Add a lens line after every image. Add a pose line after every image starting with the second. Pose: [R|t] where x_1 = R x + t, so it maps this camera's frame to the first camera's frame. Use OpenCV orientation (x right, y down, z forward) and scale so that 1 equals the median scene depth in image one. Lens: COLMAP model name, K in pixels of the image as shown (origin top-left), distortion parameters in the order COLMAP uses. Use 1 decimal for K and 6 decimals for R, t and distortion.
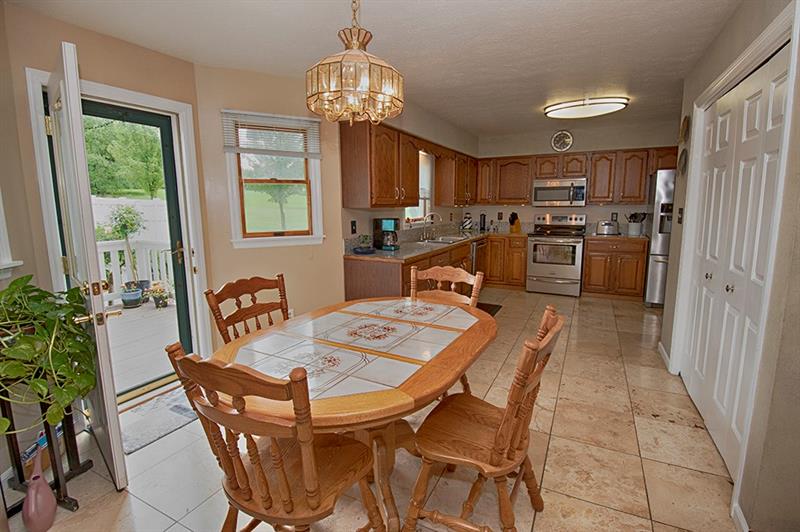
lens RADIAL K [[374.2, 0, 402.1], [0, 374.2, 264.8], [0, 0, 1]] dist [-0.012193, -0.002423]
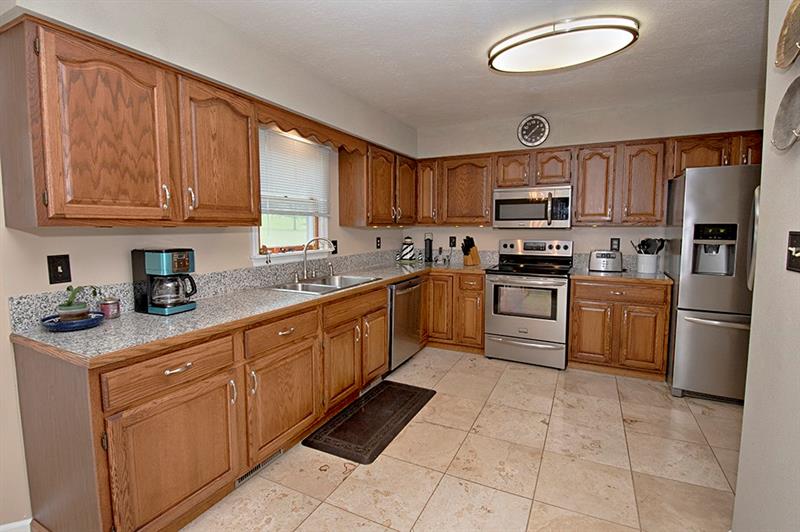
lens RADIAL K [[374.2, 0, 408.5], [0, 374.2, 261.3], [0, 0, 1]] dist [-0.012193, -0.002423]
pose [[0.999825, 0.005543, 0.017846, 0.193336], [-0.004332, 0.997729, -0.067217, -0.053468], [-0.018178, 0.067128, 0.997579, 0.352352]]
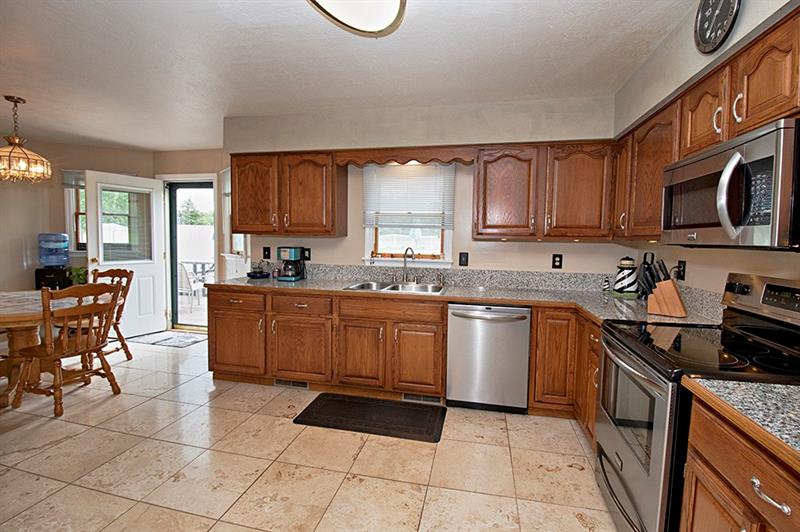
lens RADIAL K [[354.9, 0, 411.3], [0, 354.9, 260.4], [0, 0, 1]] dist [-0.002954, -0.001030]
pose [[0.255963, 0.075093, -0.963766, 0.632958], [-0.175030, 0.984100, 0.030192, -0.120197], [0.950709, 0.160960, 0.265037, 0.742444]]
